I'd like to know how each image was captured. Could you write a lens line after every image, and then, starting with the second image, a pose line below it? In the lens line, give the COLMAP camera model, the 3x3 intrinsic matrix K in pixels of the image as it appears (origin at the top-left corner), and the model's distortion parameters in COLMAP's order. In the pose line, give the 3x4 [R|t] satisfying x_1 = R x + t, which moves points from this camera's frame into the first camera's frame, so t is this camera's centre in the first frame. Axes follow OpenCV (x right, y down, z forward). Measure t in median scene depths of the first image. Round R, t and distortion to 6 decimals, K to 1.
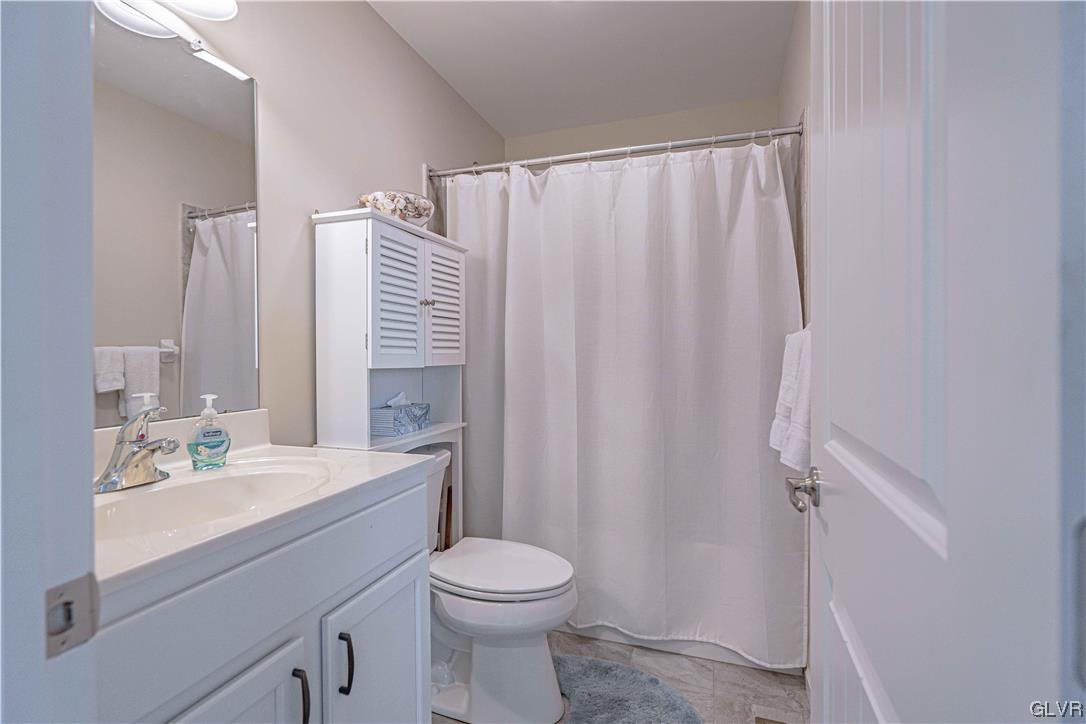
lens RADIAL K [[493.9, 0, 543.1], [0, 493.9, 358.4], [0, 0, 1]] dist [-0.002732, 0.000125]
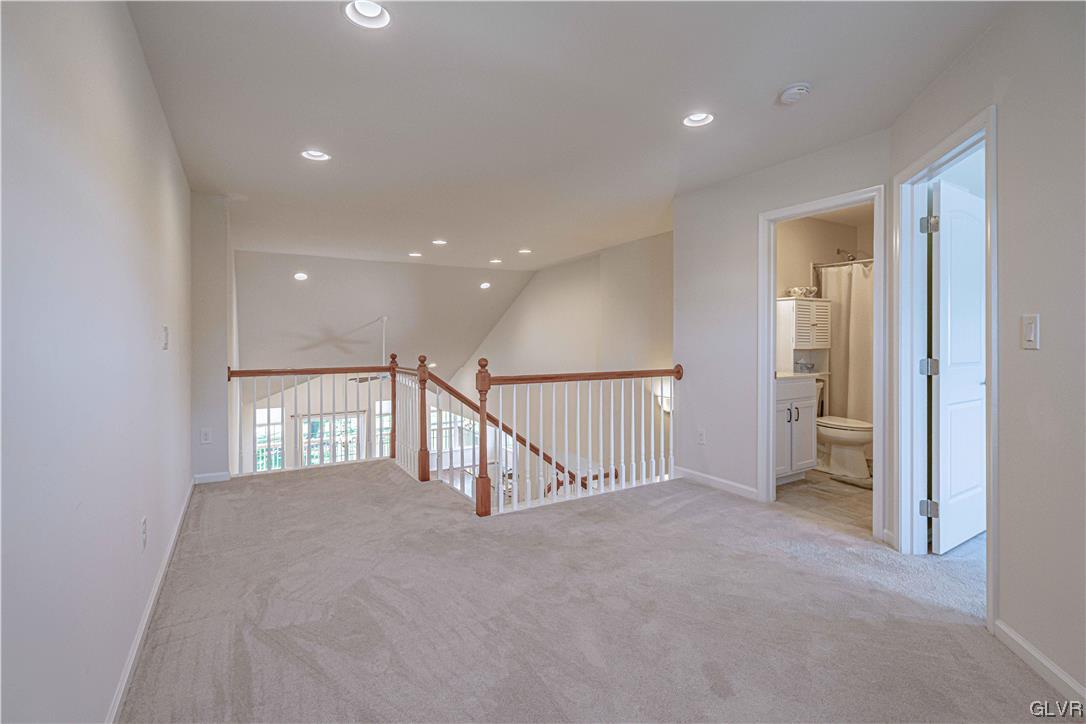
lens RADIAL K [[493.9, 0, 547.2], [0, 493.9, 338.4], [0, 0, 1]] dist [-0.002732, 0.000125]
pose [[0.769225, 0.006845, -0.638942, 0.341630], [-0.006720, 0.999974, 0.002622, -0.034639], [0.638943, 0.002277, 0.769251, -1.867045]]
